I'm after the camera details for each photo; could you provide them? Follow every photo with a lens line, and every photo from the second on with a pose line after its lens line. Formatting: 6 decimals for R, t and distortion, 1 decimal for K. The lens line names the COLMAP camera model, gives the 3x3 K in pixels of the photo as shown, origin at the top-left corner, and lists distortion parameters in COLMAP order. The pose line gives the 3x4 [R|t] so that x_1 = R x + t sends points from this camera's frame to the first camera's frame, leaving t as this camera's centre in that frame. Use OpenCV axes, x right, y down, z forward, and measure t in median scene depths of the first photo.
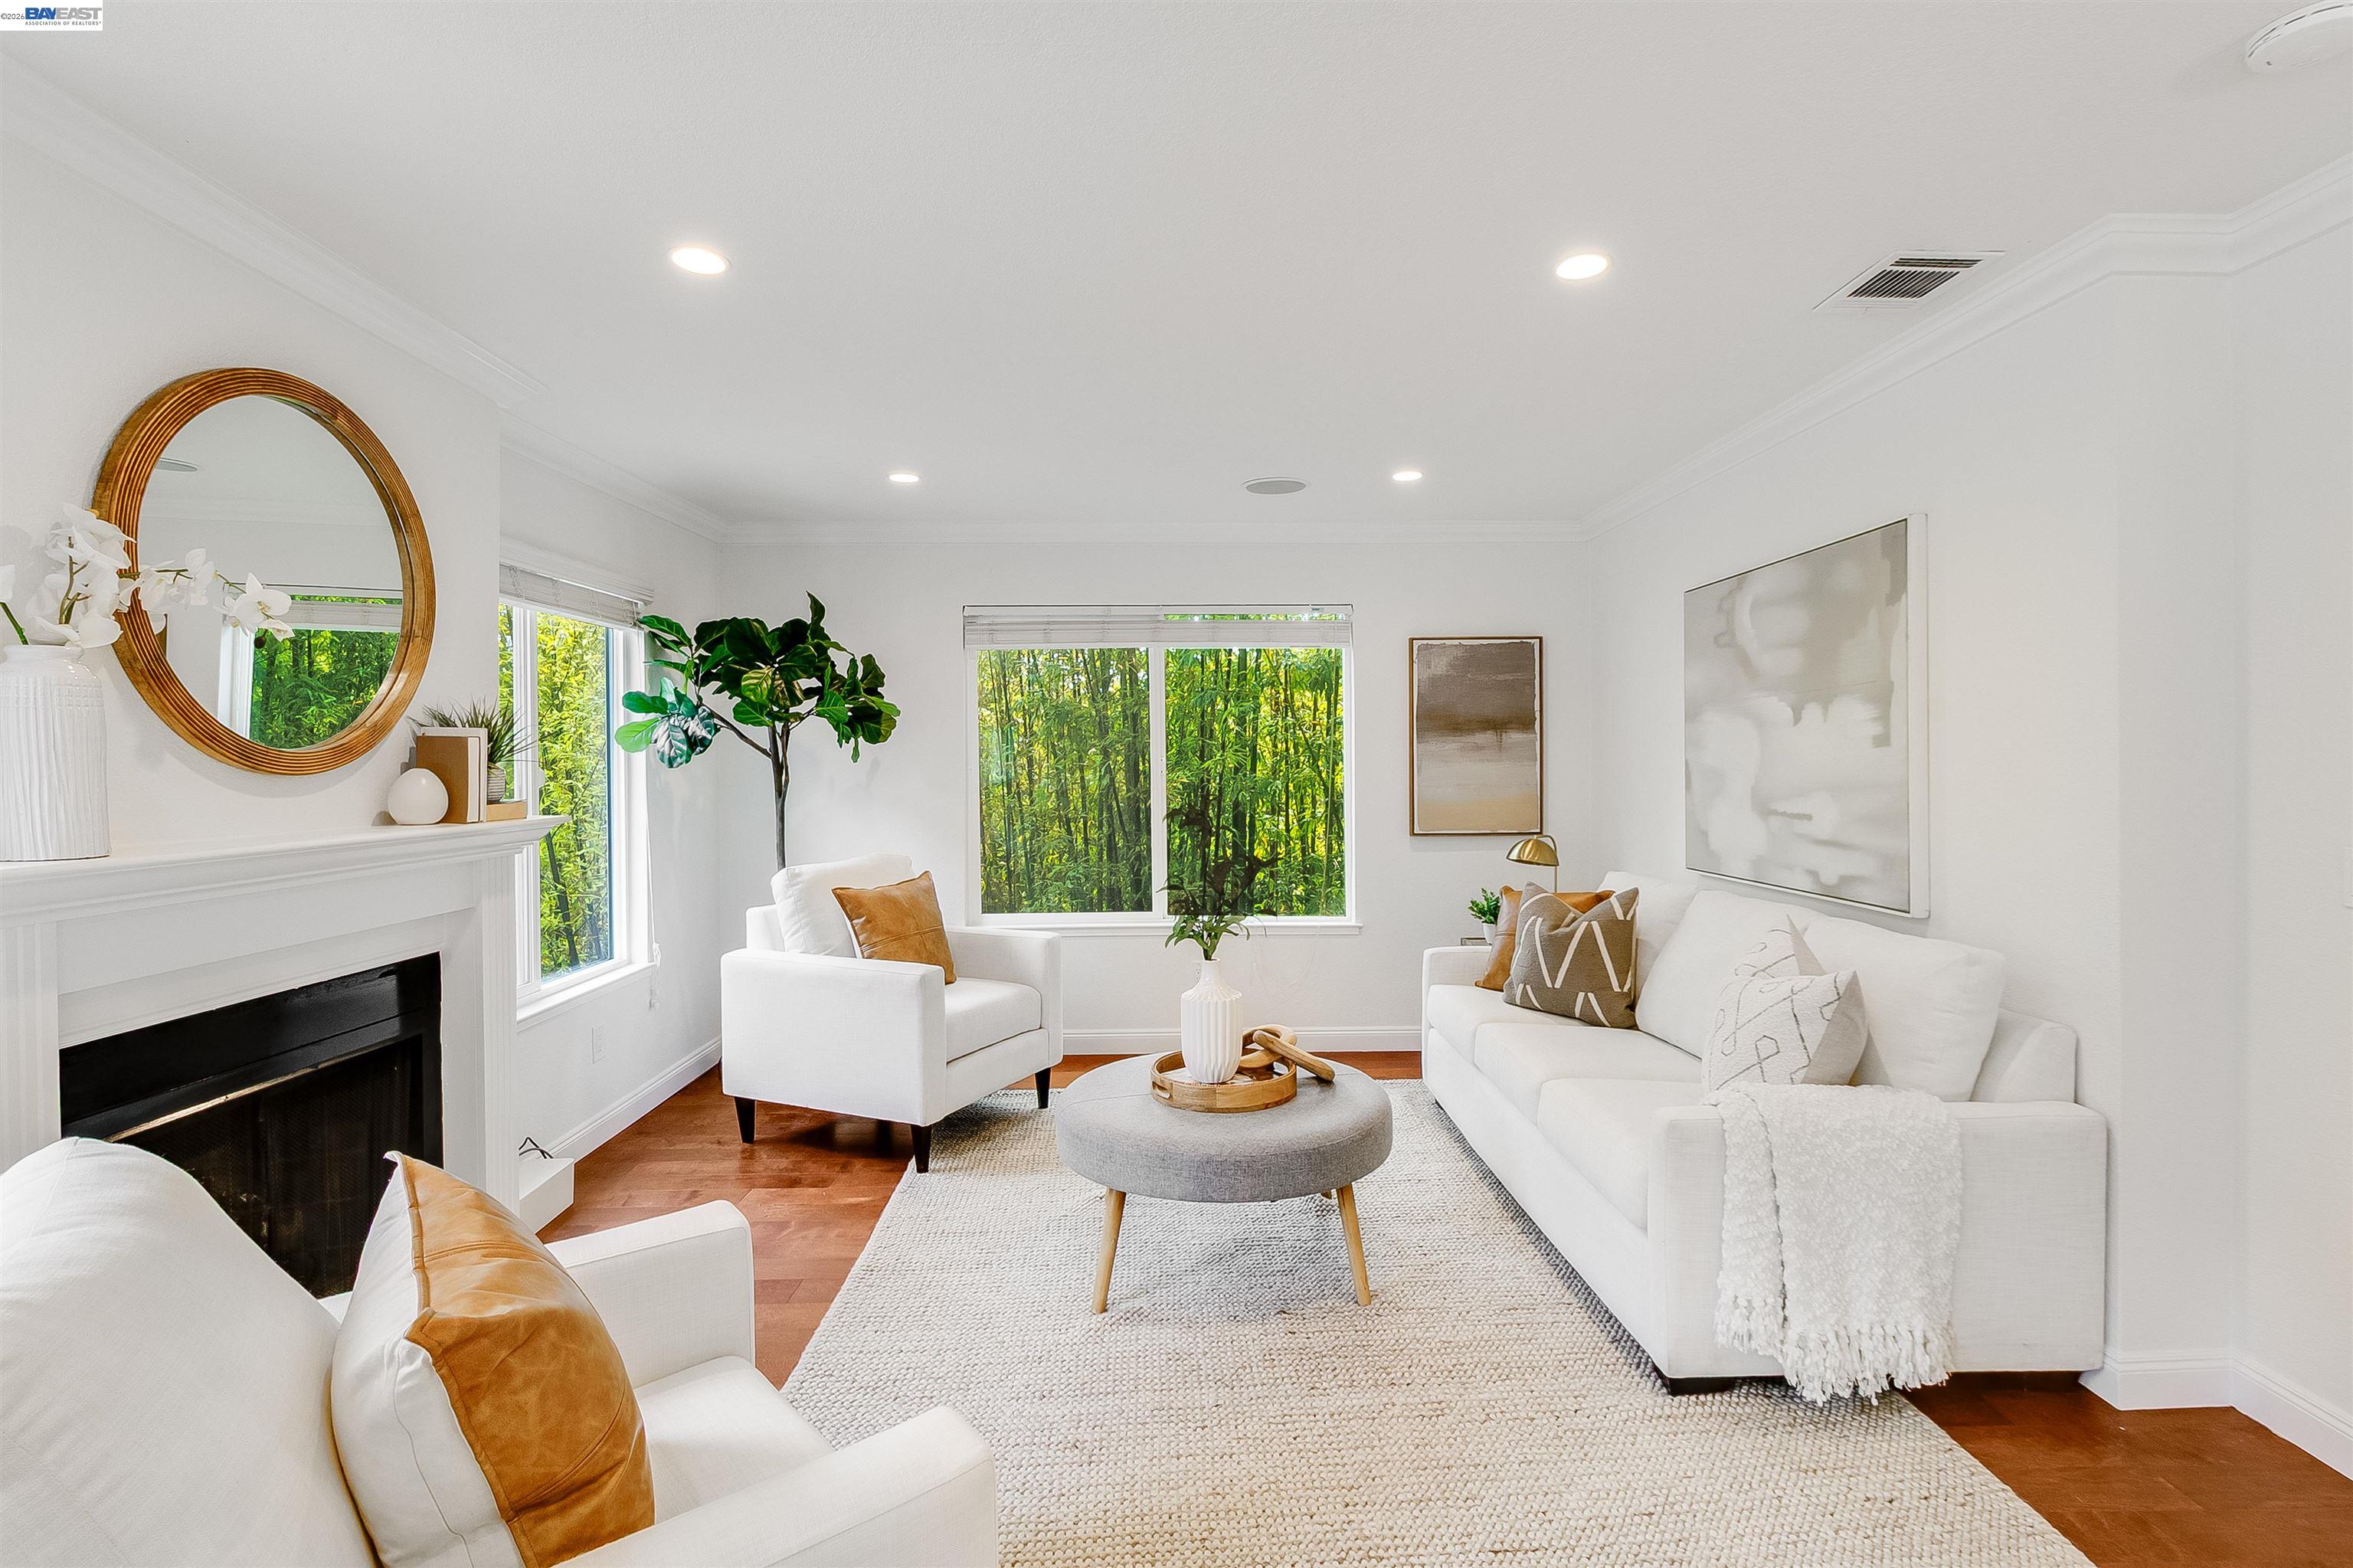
lens RADIAL K [[1091.0, 0, 1204.6], [0, 1091.0, 774.3], [0, 0, 1]] dist [-0.002425, -0.011402]
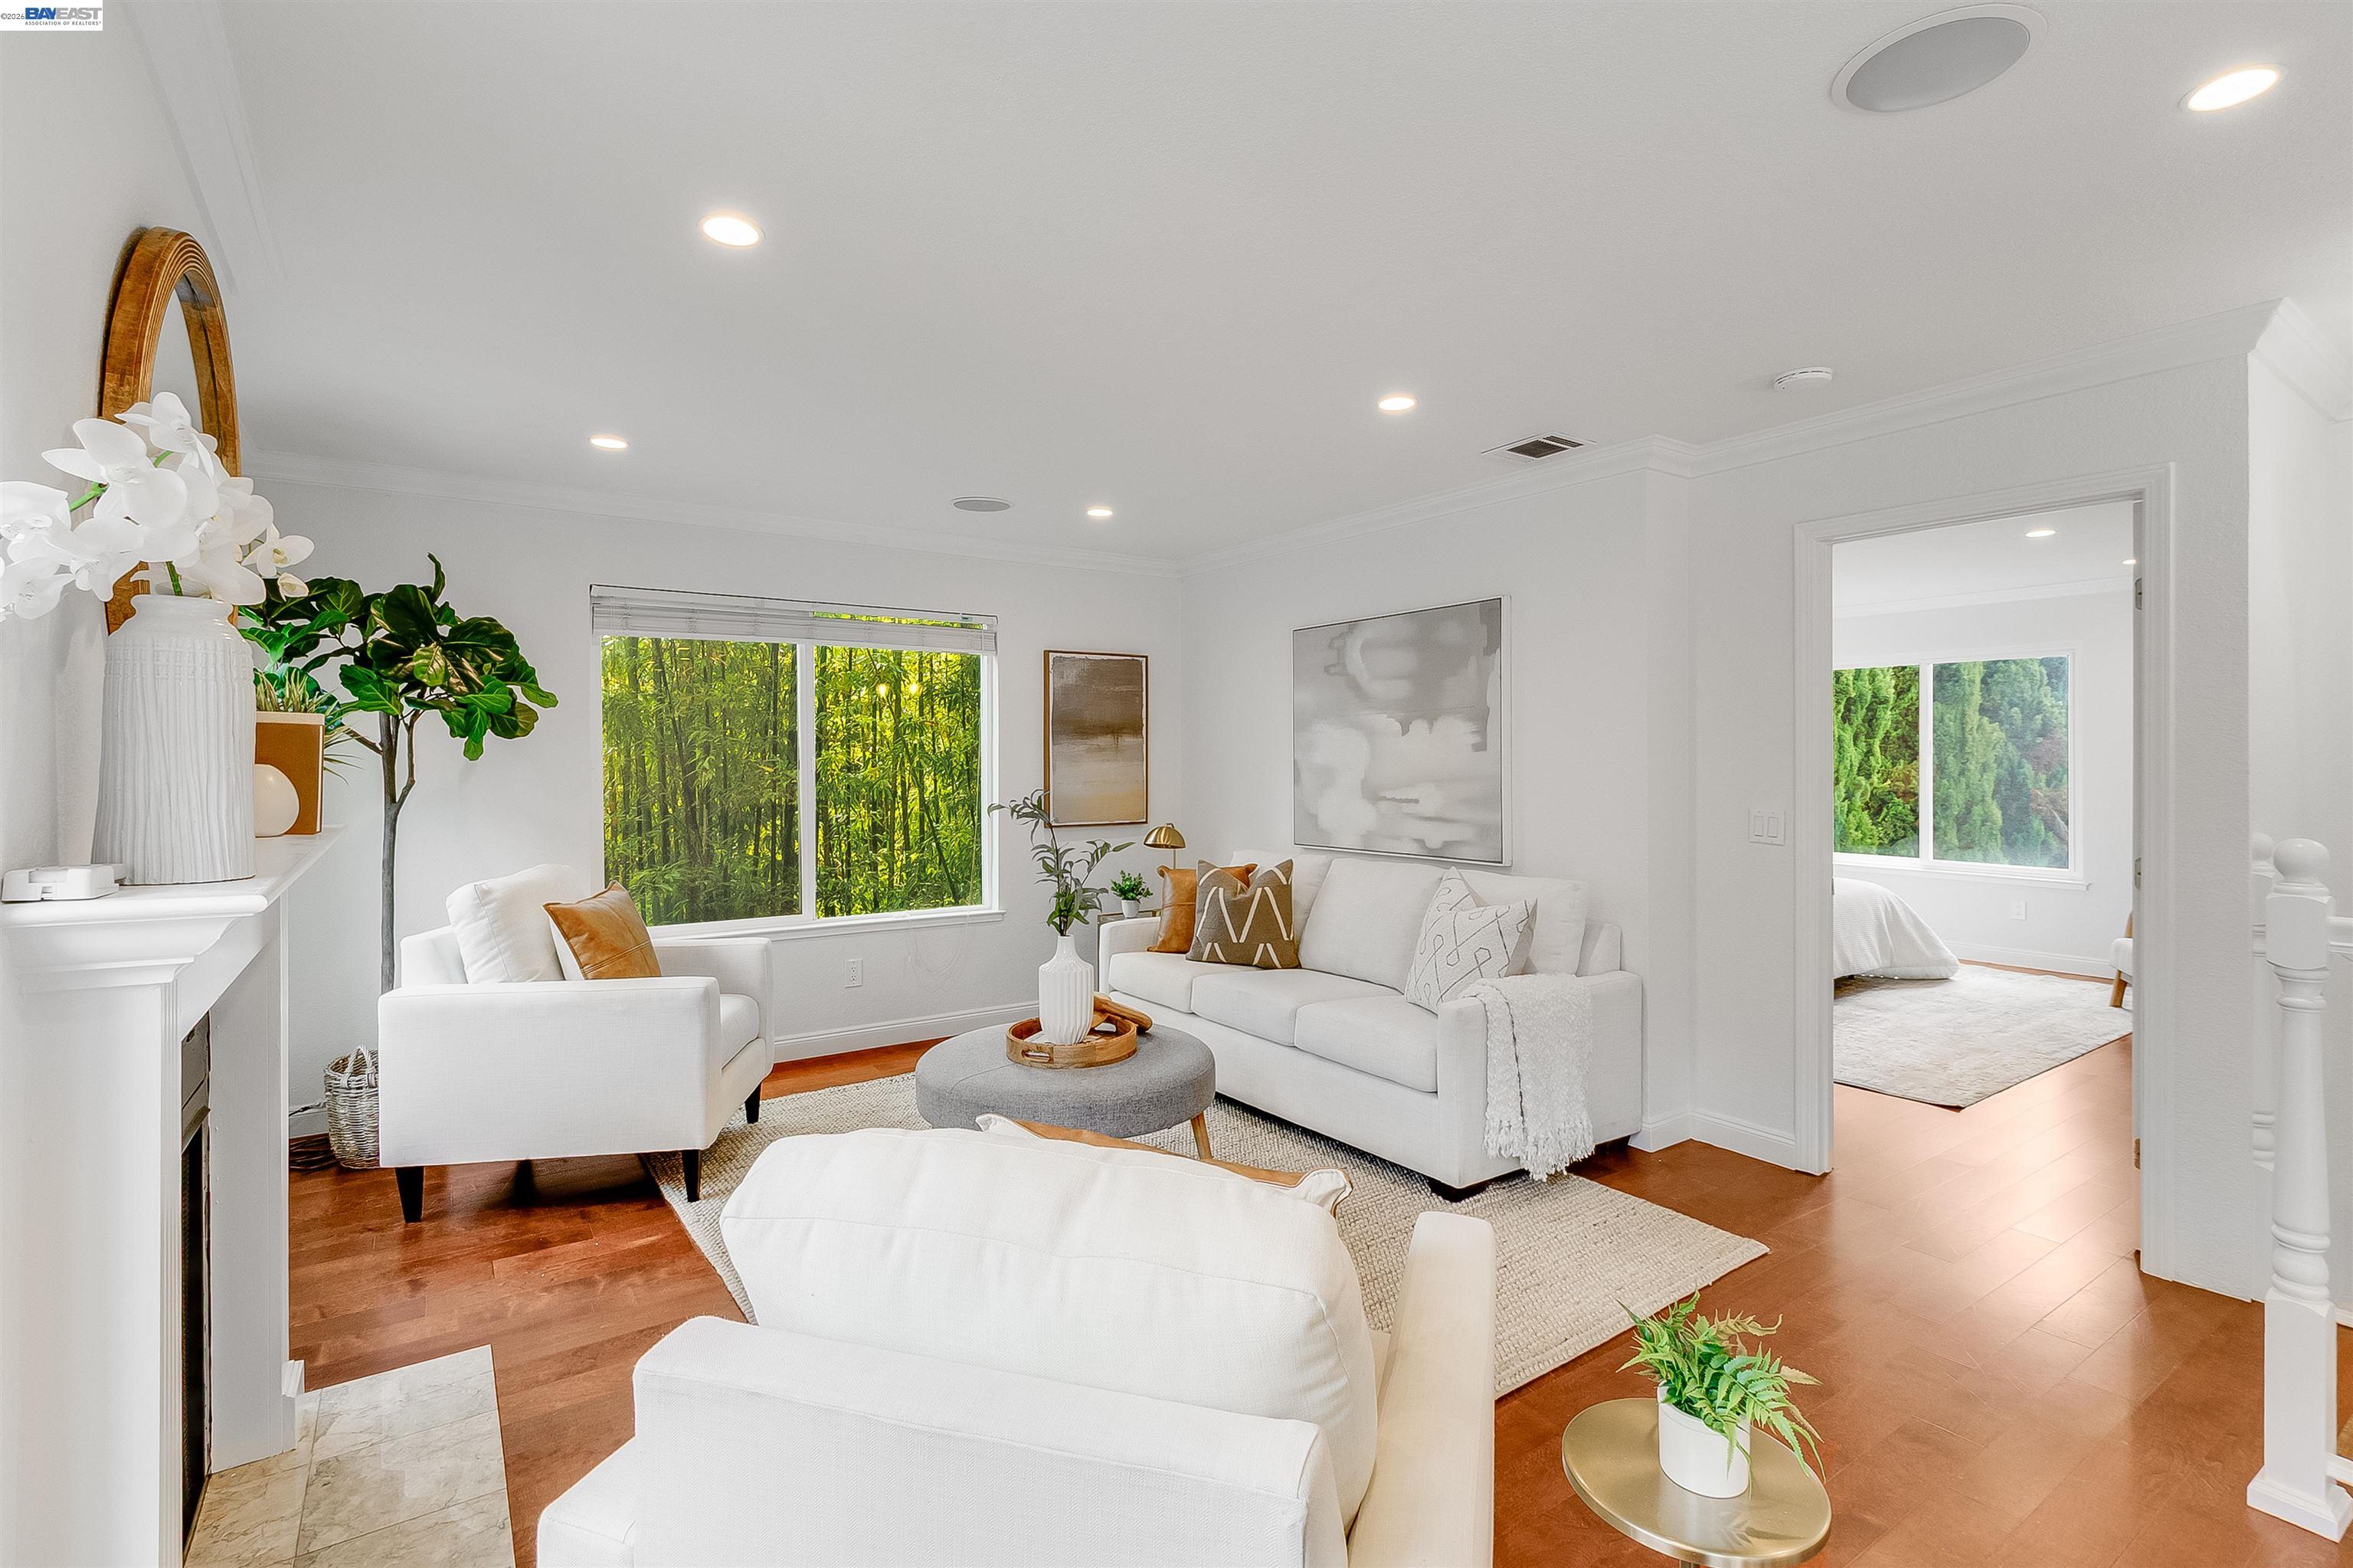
lens RADIAL K [[1076.2, 0, 1189.8], [0, 1076.2, 769.3], [0, 0, 1]] dist [-0.007955, -0.000751]
pose [[0.837072, -0.000960, 0.547092, -0.404658], [0.004188, 0.999980, -0.004653, 0.003218], [-0.547077, 0.006187, 0.837059, 0.000833]]
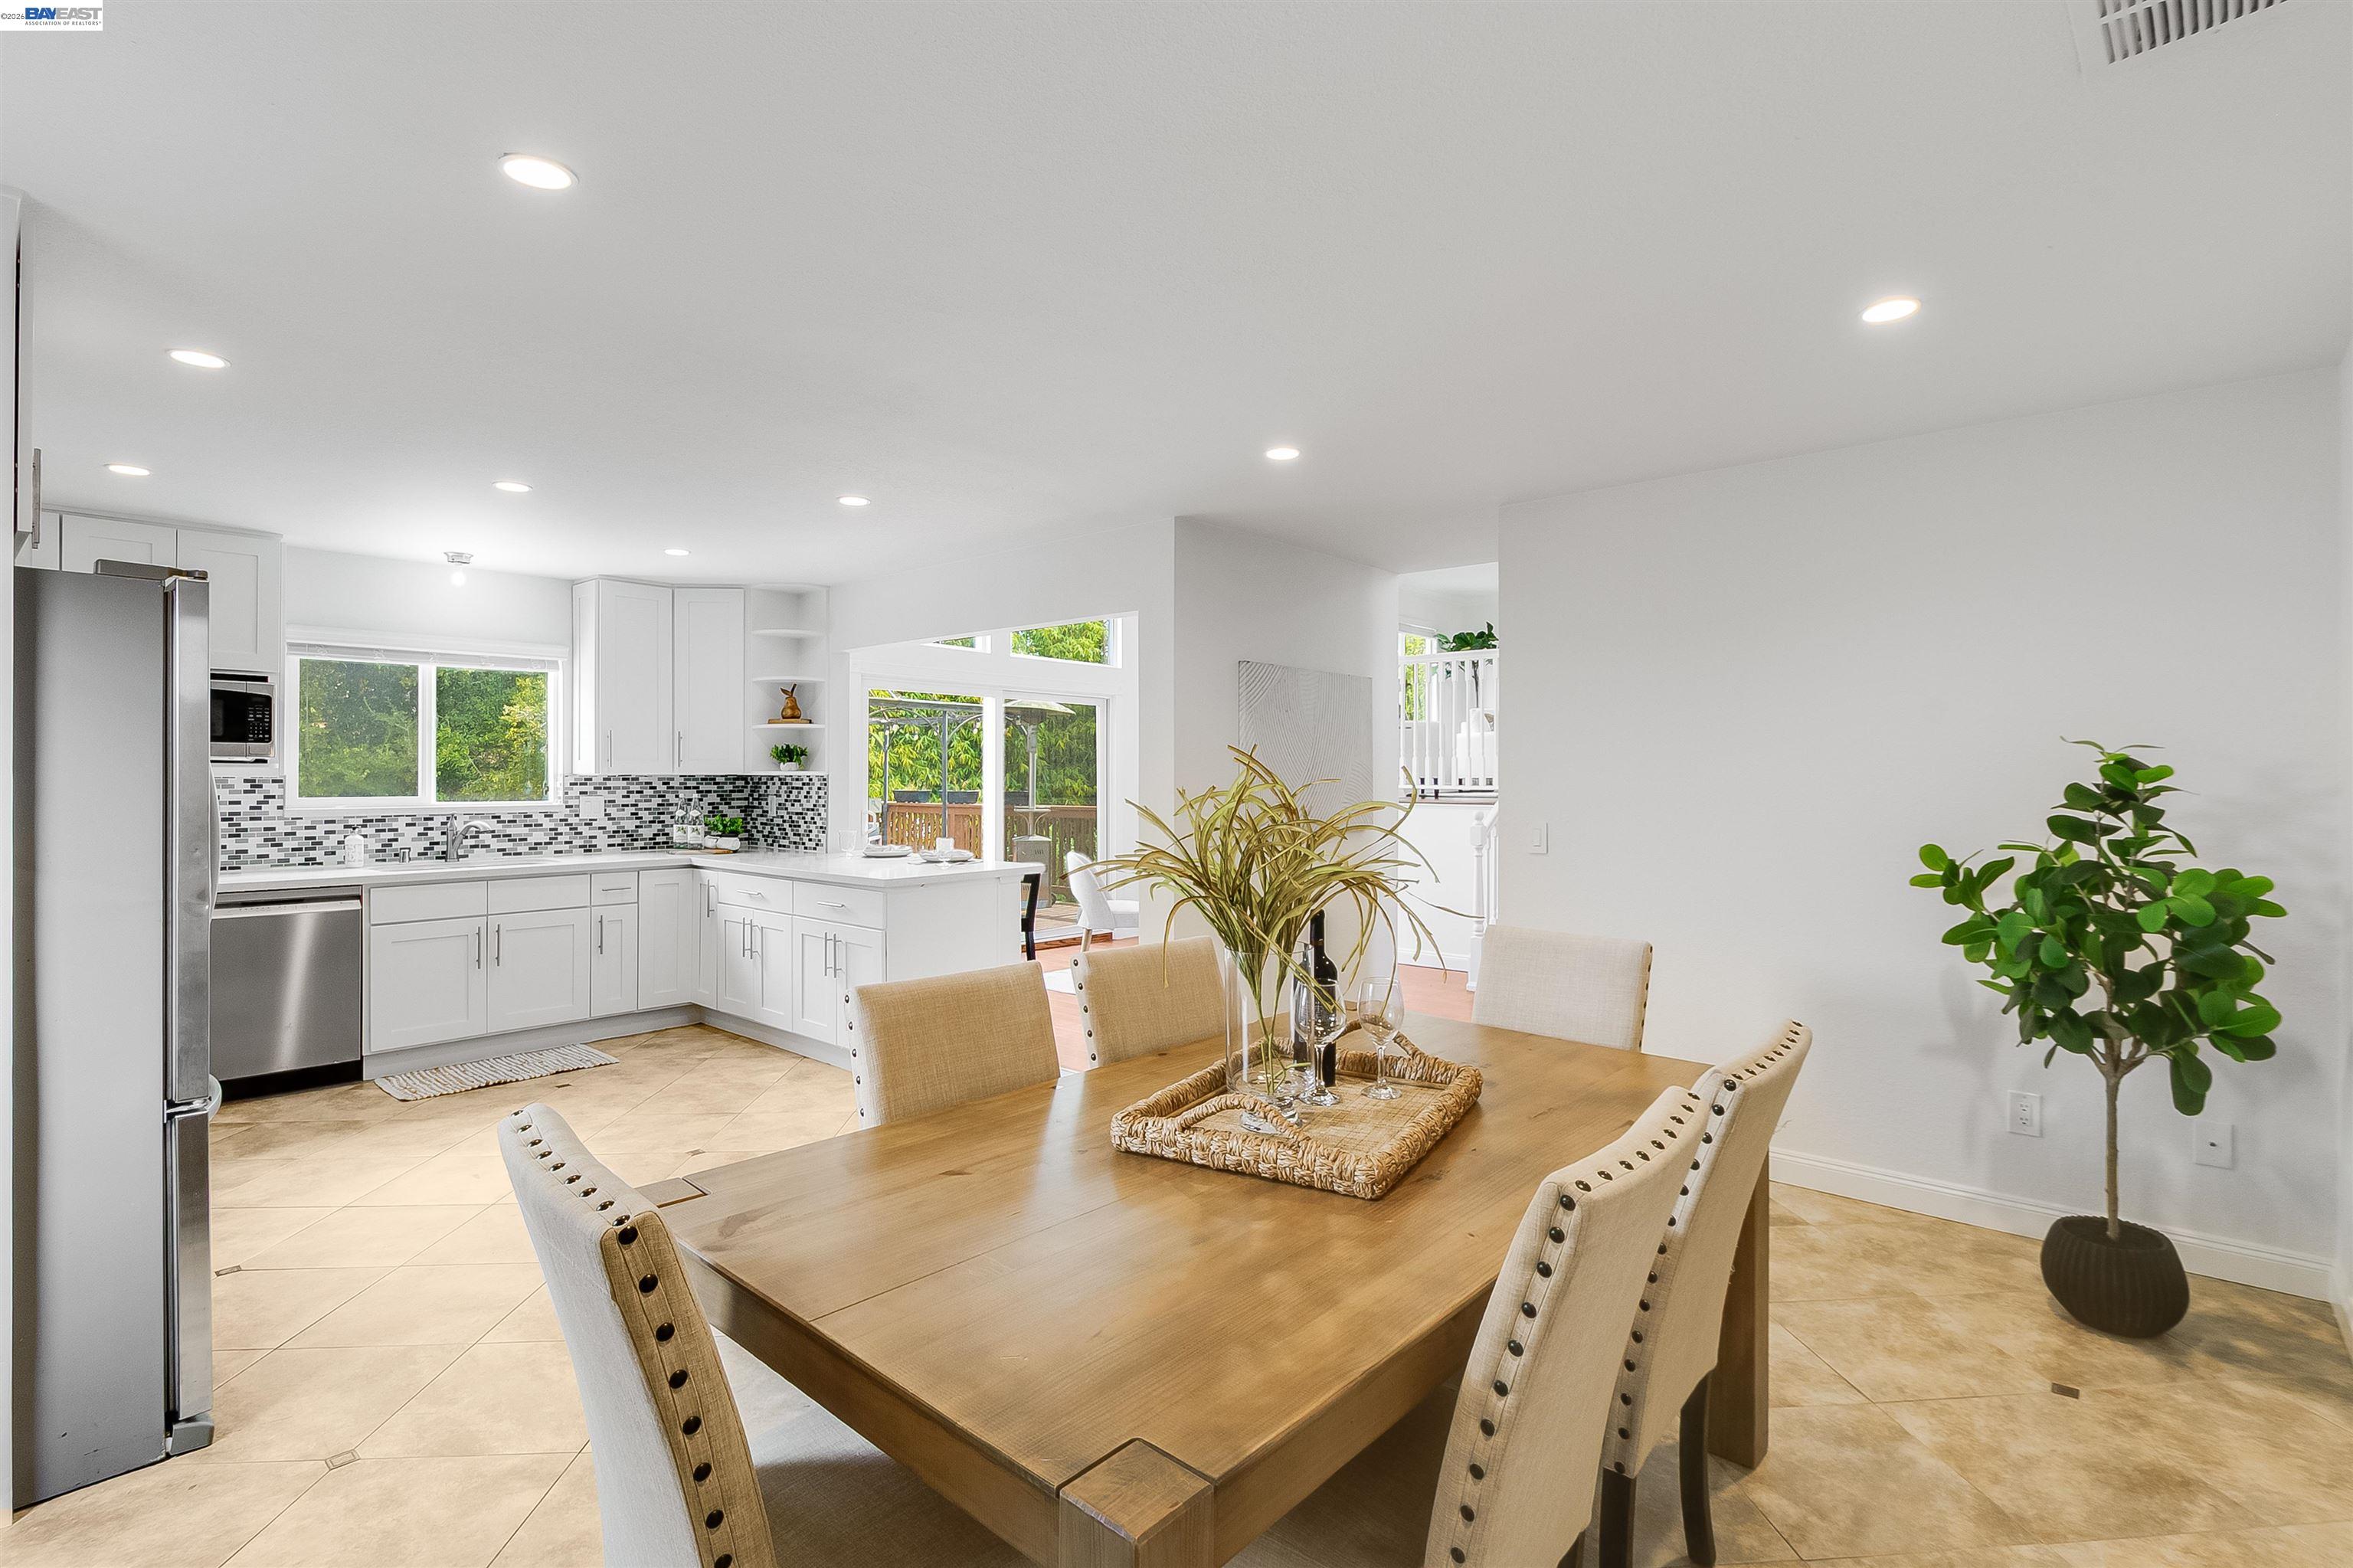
lens RADIAL K [[1099.6, 0, 1208.8], [0, 1099.6, 777.3], [0, 0, 1]] dist [-0.000115, -0.000135]
pose [[0.742511, 0.010997, -0.669744, 1.332791], [-0.020060, 0.999782, -0.005824, 0.353786], [0.669533, 0.017759, 0.742570, -2.116452]]
